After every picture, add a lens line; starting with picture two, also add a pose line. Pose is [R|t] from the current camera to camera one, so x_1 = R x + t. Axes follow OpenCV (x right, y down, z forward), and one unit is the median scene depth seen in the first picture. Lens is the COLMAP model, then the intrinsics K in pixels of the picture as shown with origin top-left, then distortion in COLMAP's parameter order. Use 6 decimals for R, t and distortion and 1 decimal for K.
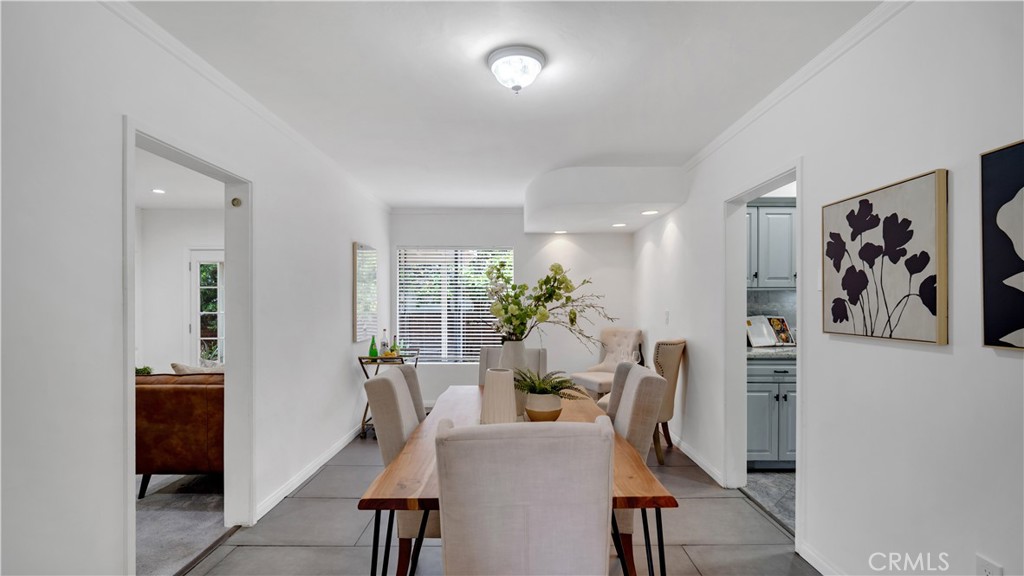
lens RADIAL K [[456.8, 0, 515.9], [0, 456.8, 299.5], [0, 0, 1]] dist [0.000296, 0.000423]
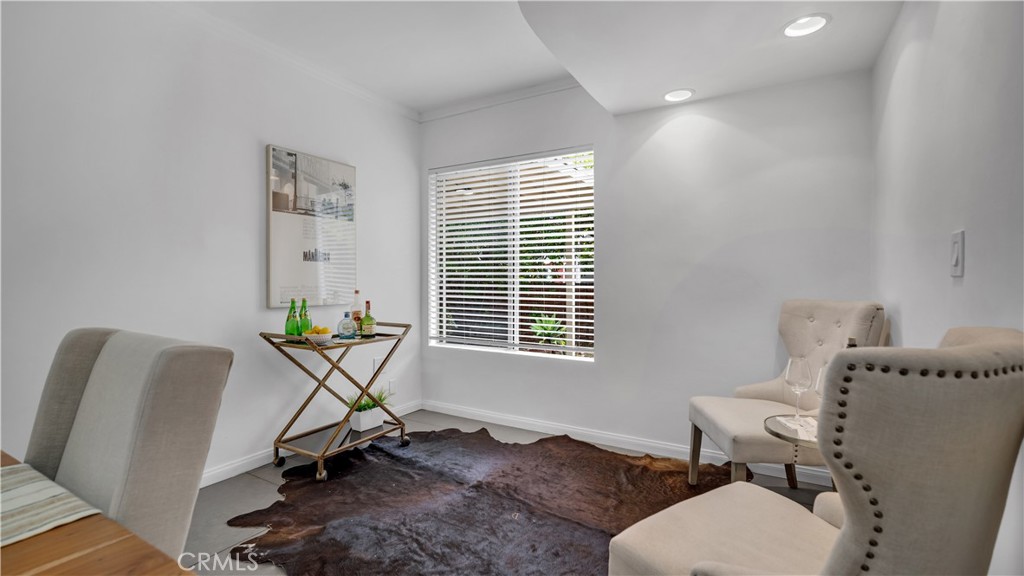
lens RADIAL K [[455.8, 0, 512.0], [0, 455.8, 288.0], [0, 0, 1]] dist [-0.006745, 0.000189]
pose [[0.866772, 0.009025, -0.498622, 0.348485], [0.003938, 0.999681, 0.024939, 0.075747], [0.498688, -0.023580, 0.866461, 0.925646]]
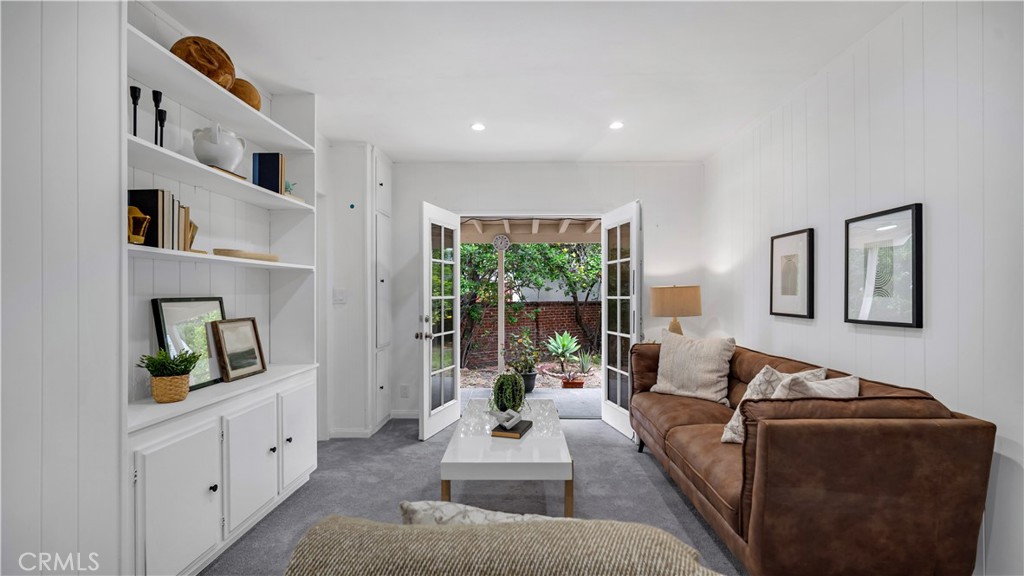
lens RADIAL K [[455.8, 0, 512.0], [0, 455.8, 288.0], [0, 0, 1]] dist [-0.006745, 0.000189]
pose [[0.999690, -0.003720, -0.024613, -1.154081], [0.003584, 0.999978, -0.005550, 0.035229], [0.024633, 0.005460, 0.999682, 0.462163]]
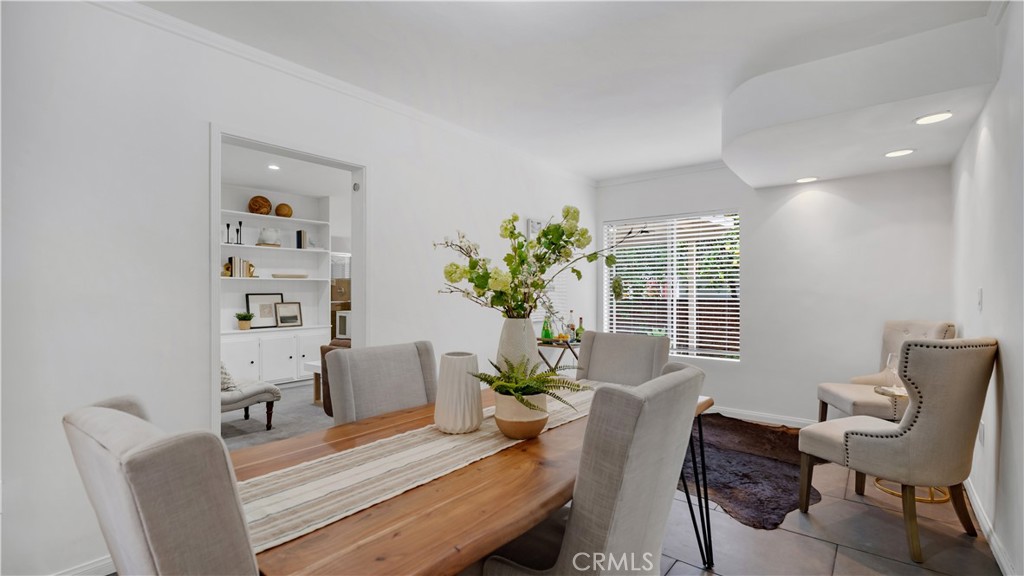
lens RADIAL K [[459.3, 0, 519.4], [0, 459.3, 295.5], [0, 0, 1]] dist [-0.006808, 0.000202]
pose [[0.788355, 0.002879, -0.615214, 0.343410], [0.005951, 0.999907, 0.012305, 0.035666], [0.615192, -0.013362, 0.788264, 0.314579]]
